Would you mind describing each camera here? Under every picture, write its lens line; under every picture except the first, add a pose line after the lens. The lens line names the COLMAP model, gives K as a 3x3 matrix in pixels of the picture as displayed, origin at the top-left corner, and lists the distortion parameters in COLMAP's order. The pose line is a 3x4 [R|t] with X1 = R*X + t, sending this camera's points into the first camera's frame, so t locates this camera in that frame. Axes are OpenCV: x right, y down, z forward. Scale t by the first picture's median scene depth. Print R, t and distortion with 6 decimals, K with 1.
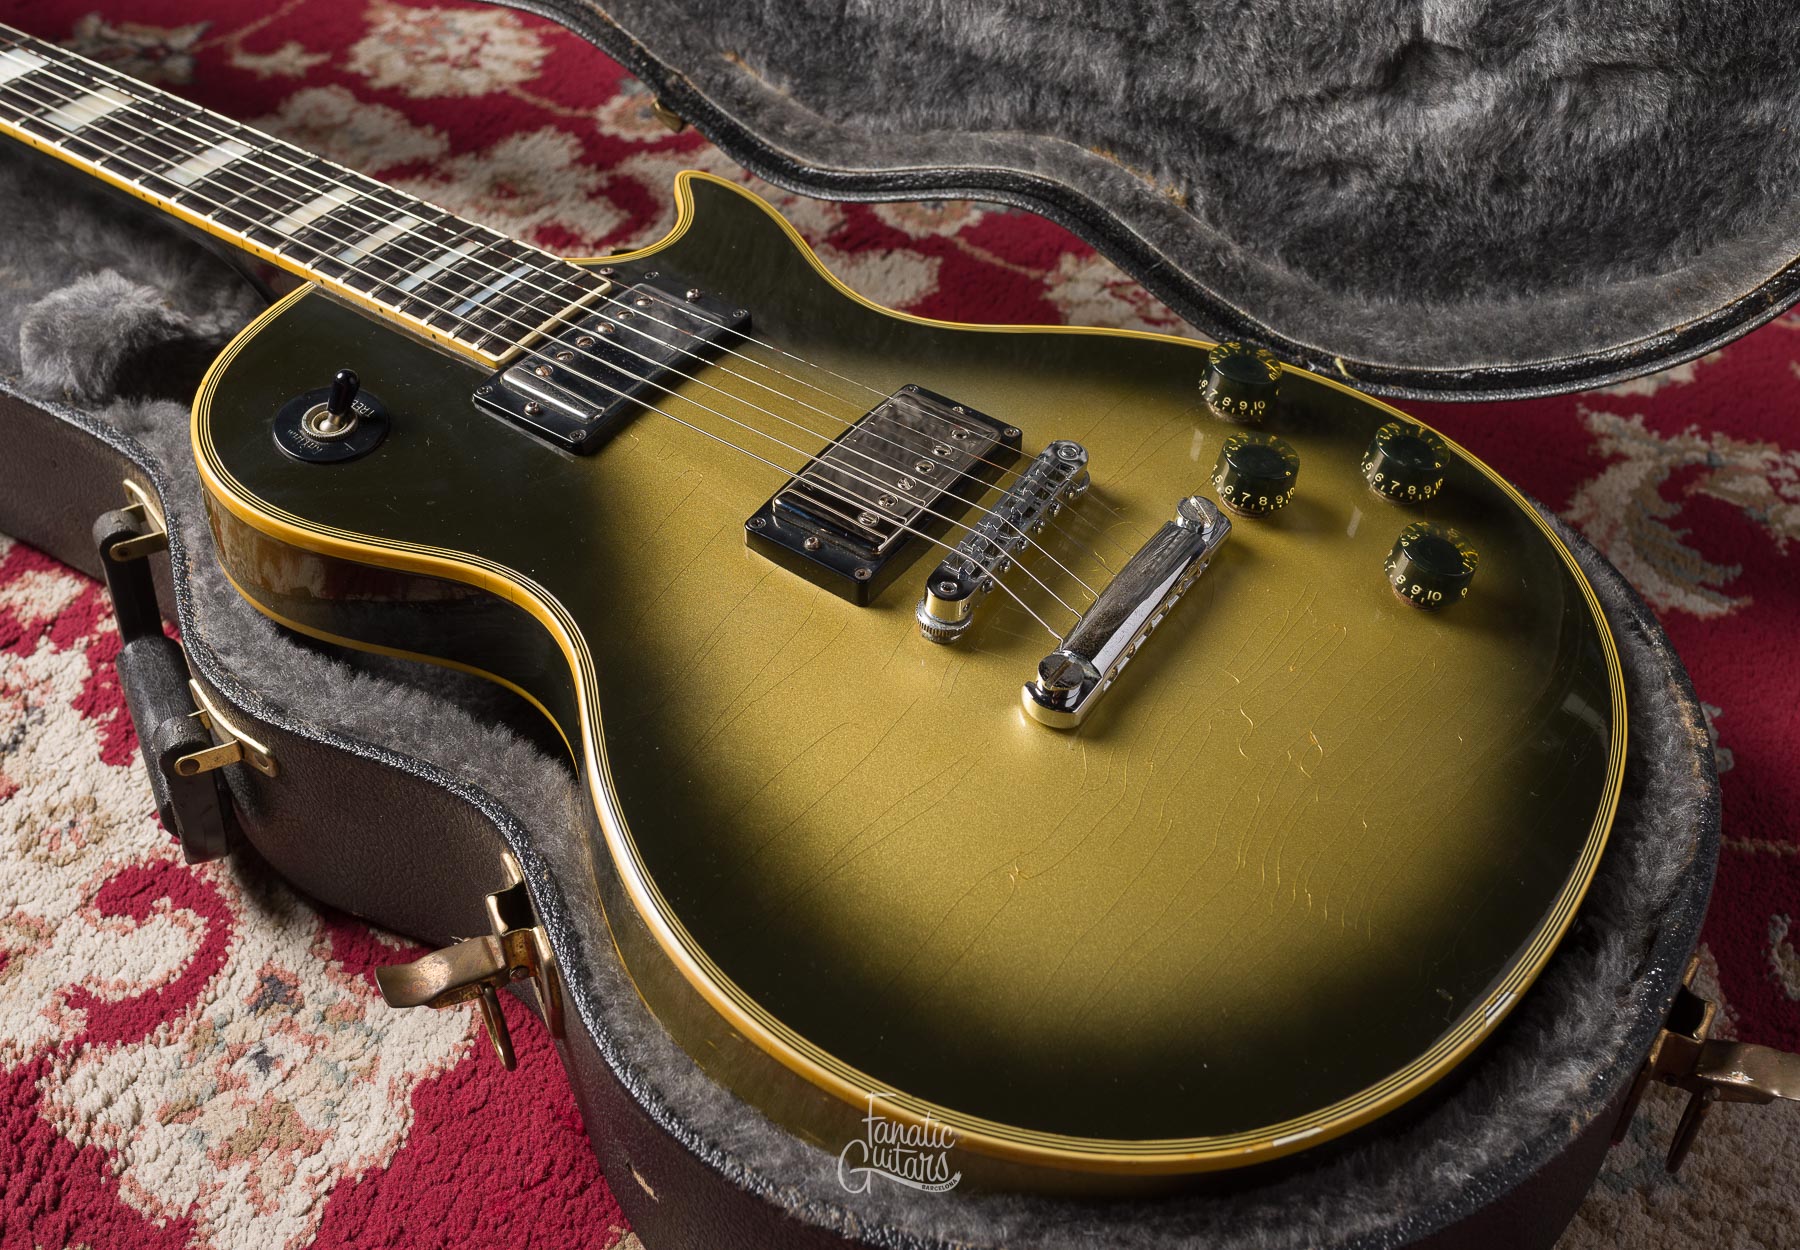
lens RADIAL K [[1921.5, 0, 939.3], [0, 1921.5, 622.8], [0, 0, 1]] dist [-0.000560, -0.003290]
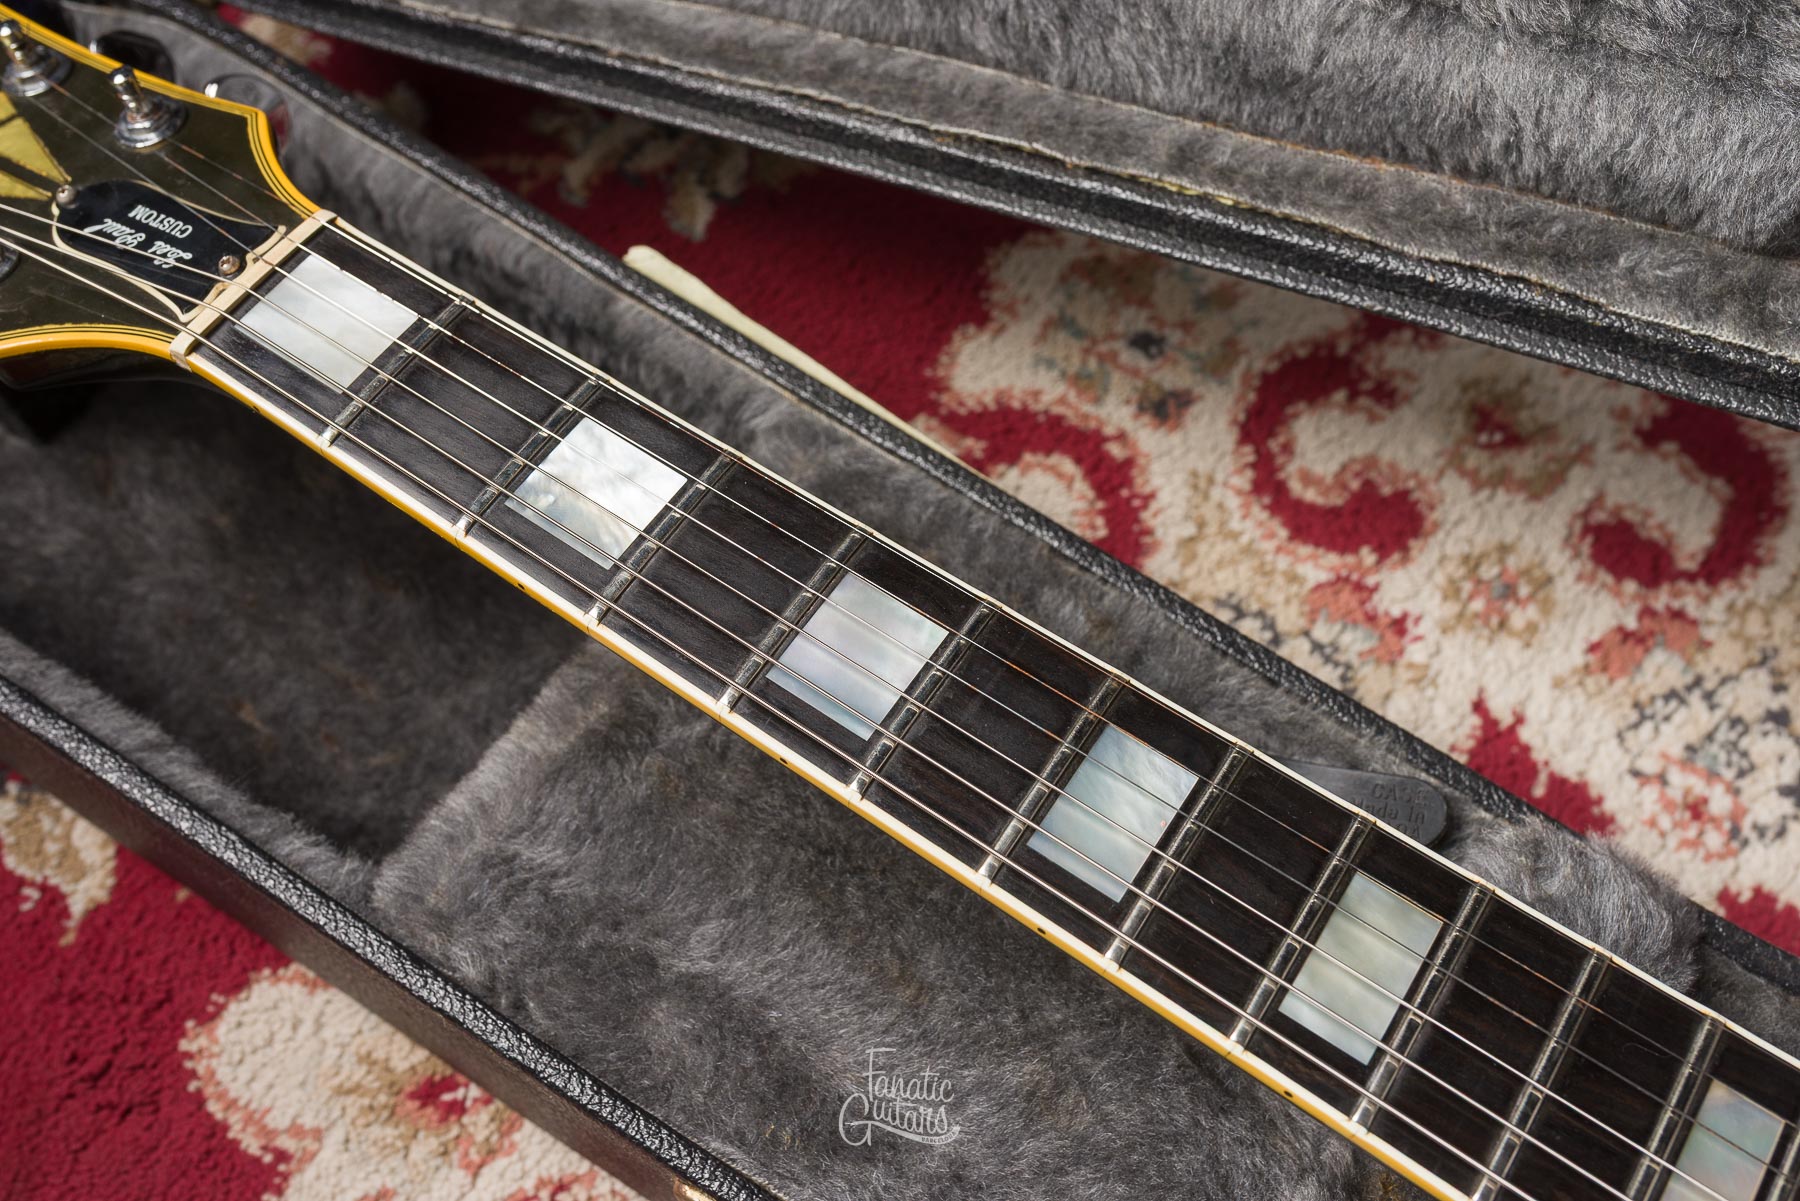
lens RADIAL K [[1797.1, 0, 901.9], [0, 1797.1, 596.9], [0, 0, 1]] dist [0.005588, -0.010320]
pose [[0.999213, 0.002896, -0.039567, -0.590531], [0.009668, 0.949494, 0.313638, -0.535513], [0.038477, -0.313773, 0.948718, 0.687270]]
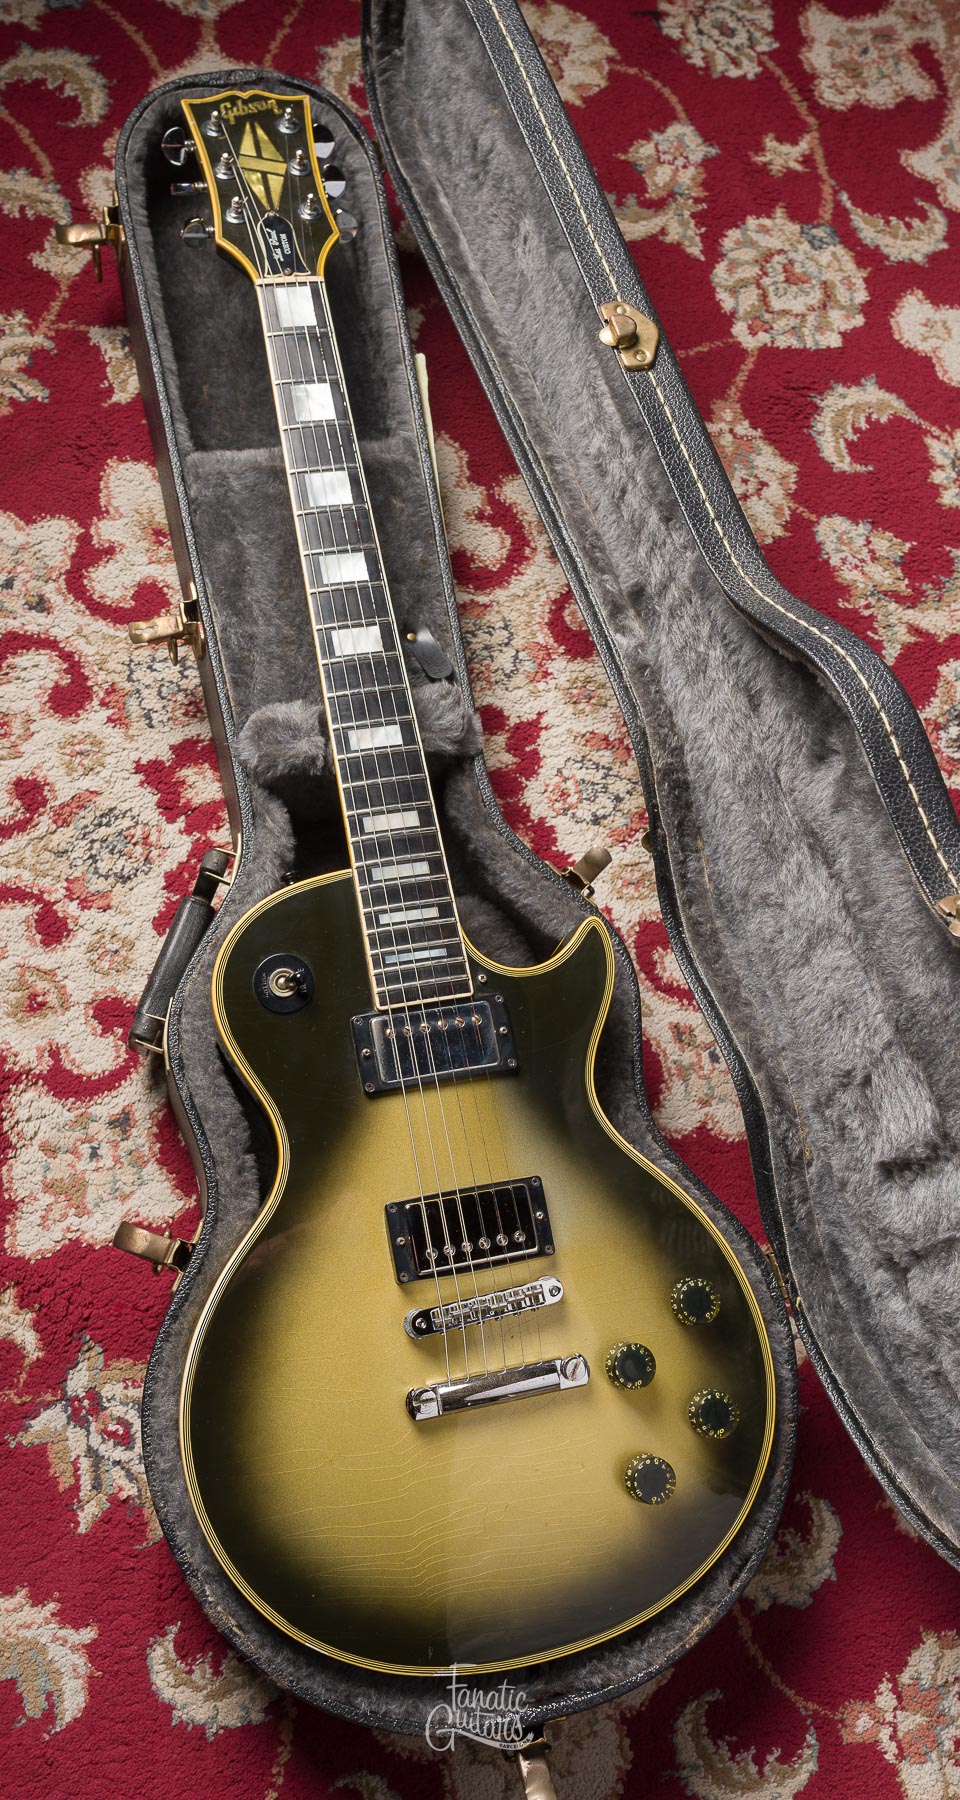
lens RADIAL K [[1774.3, 0, 470.4], [0, 1774.3, 869.8], [0, 0, 1]] dist [-0.002485, -0.001637]
pose [[0.690255, 0.709108, -0.143926, -0.023655], [-0.587319, 0.665264, 0.460957, -0.983725], [0.422617, -0.233647, 0.875674, -0.357624]]
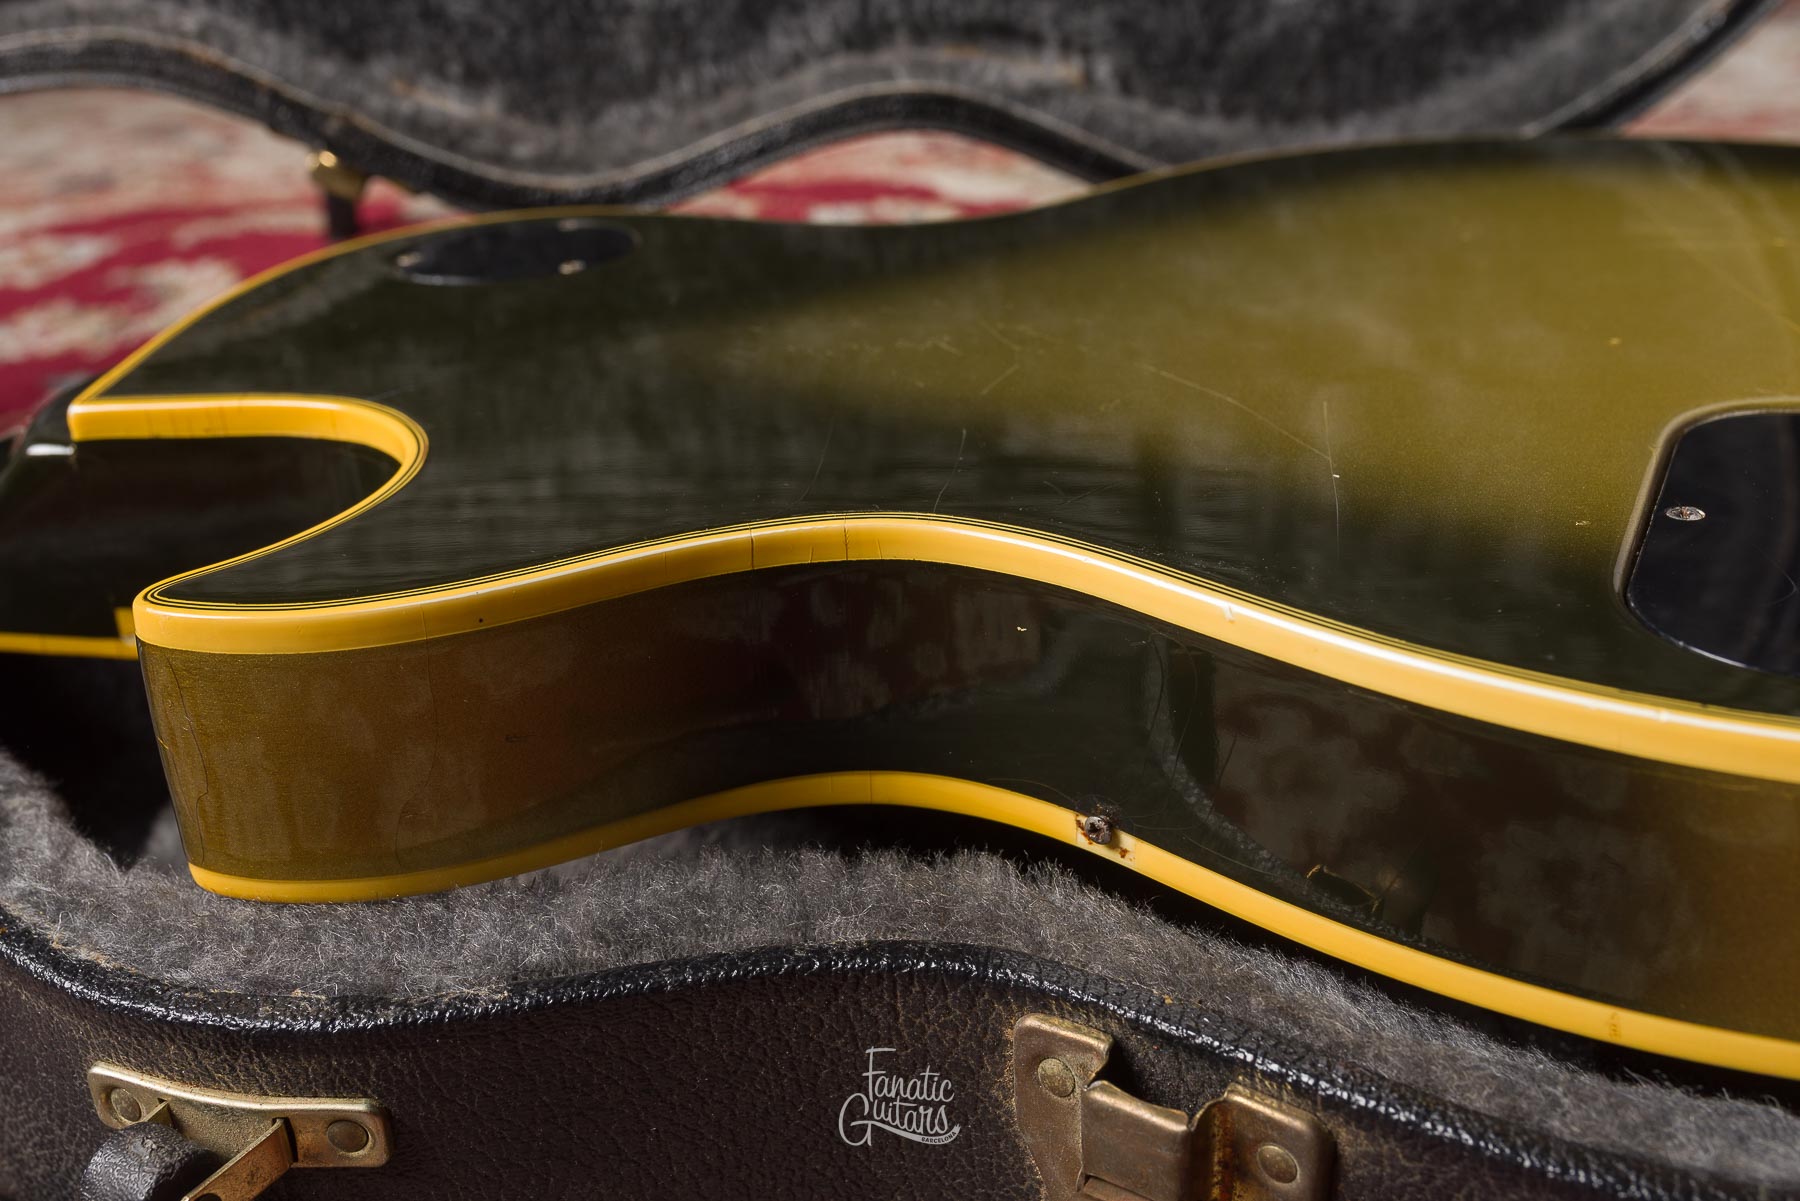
lens RADIAL K [[1822.7, 0, 902.7], [0, 1822.7, 599.5], [0, 0, 1]] dist [0.002412, 0.000737]
pose [[0.846730, -0.297420, 0.441123, -0.366566], [0.404819, 0.898178, -0.171462, 0.078247], [-0.345210, 0.323756, 0.880915, 0.490286]]
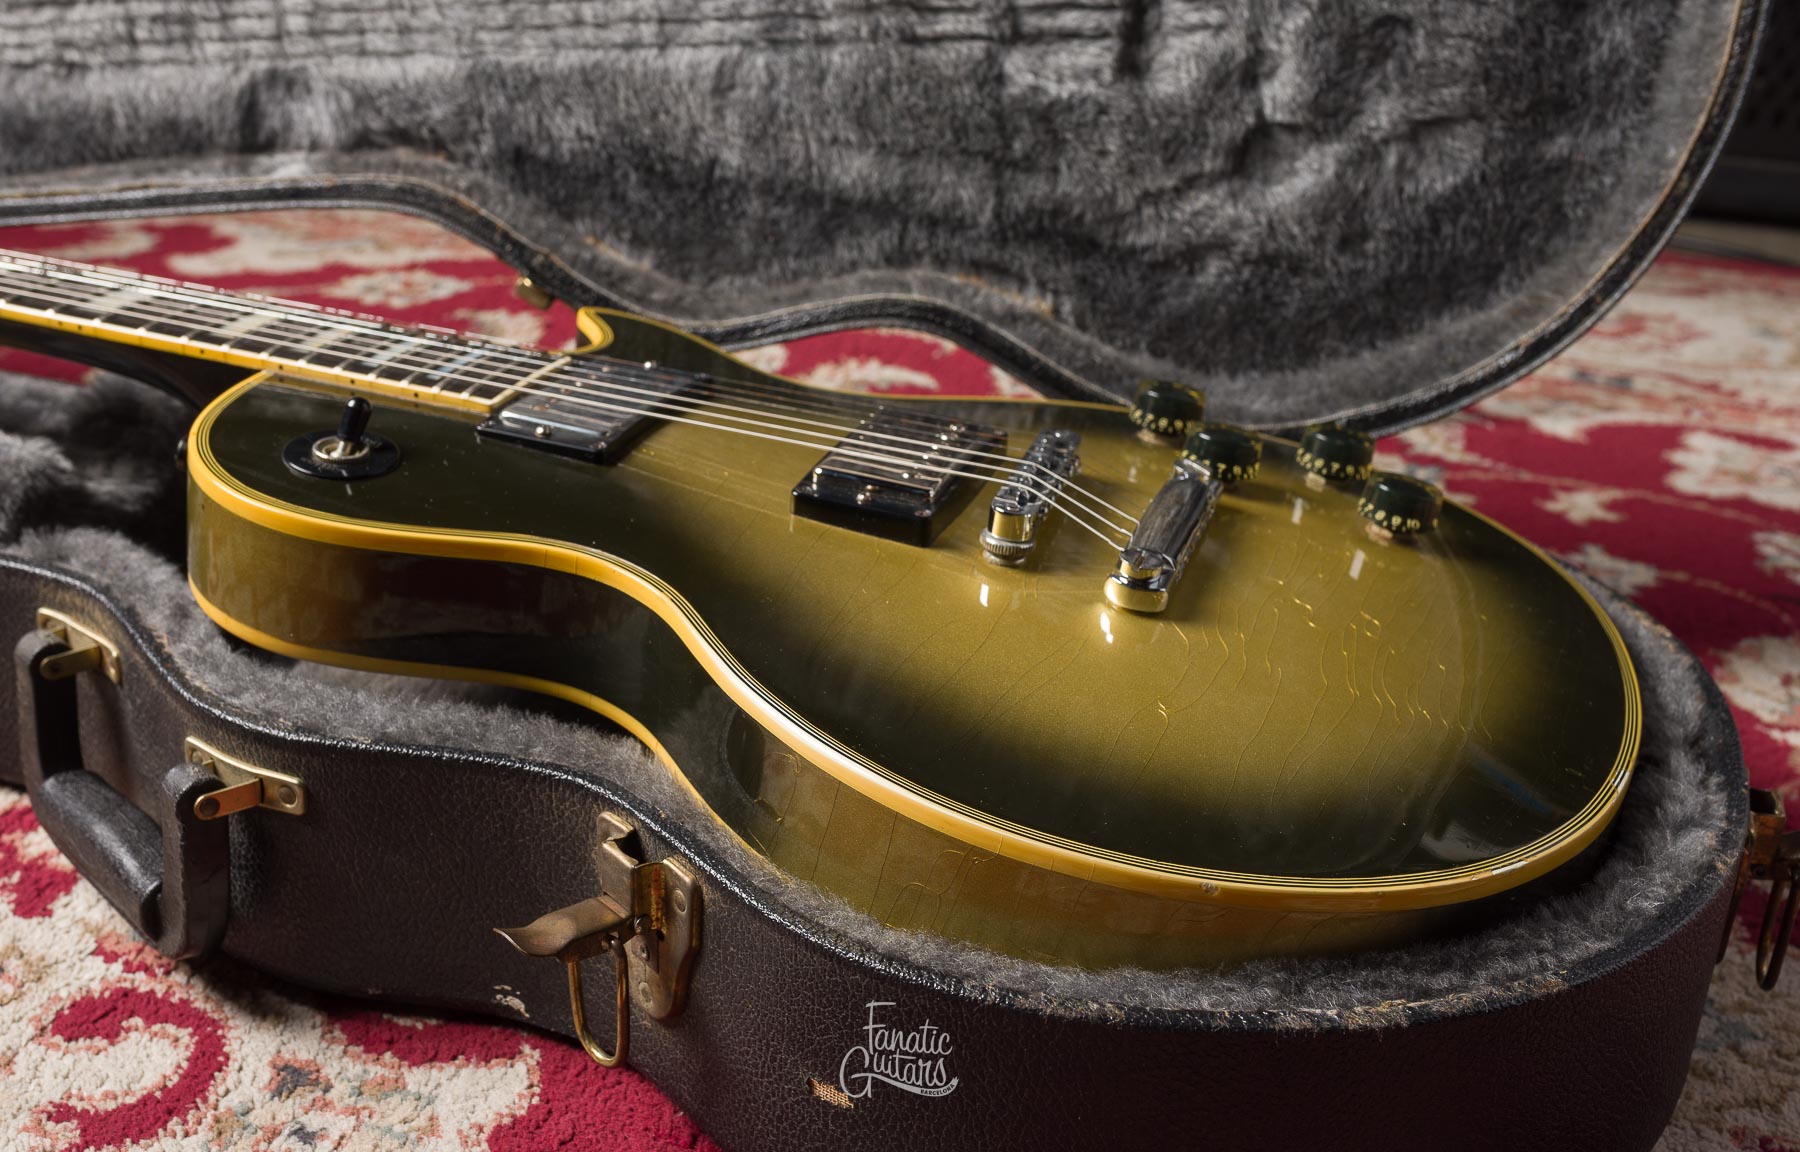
lens RADIAL K [[2020.4, 0, 878.9], [0, 2020.4, 624.2], [0, 0, 1]] dist [0.001970, -0.005641]
pose [[0.970037, -0.081516, 0.228875, -0.271643], [0.146931, 0.947072, -0.285423, 0.289853], [-0.193494, 0.310500, 0.930672, 0.013906]]
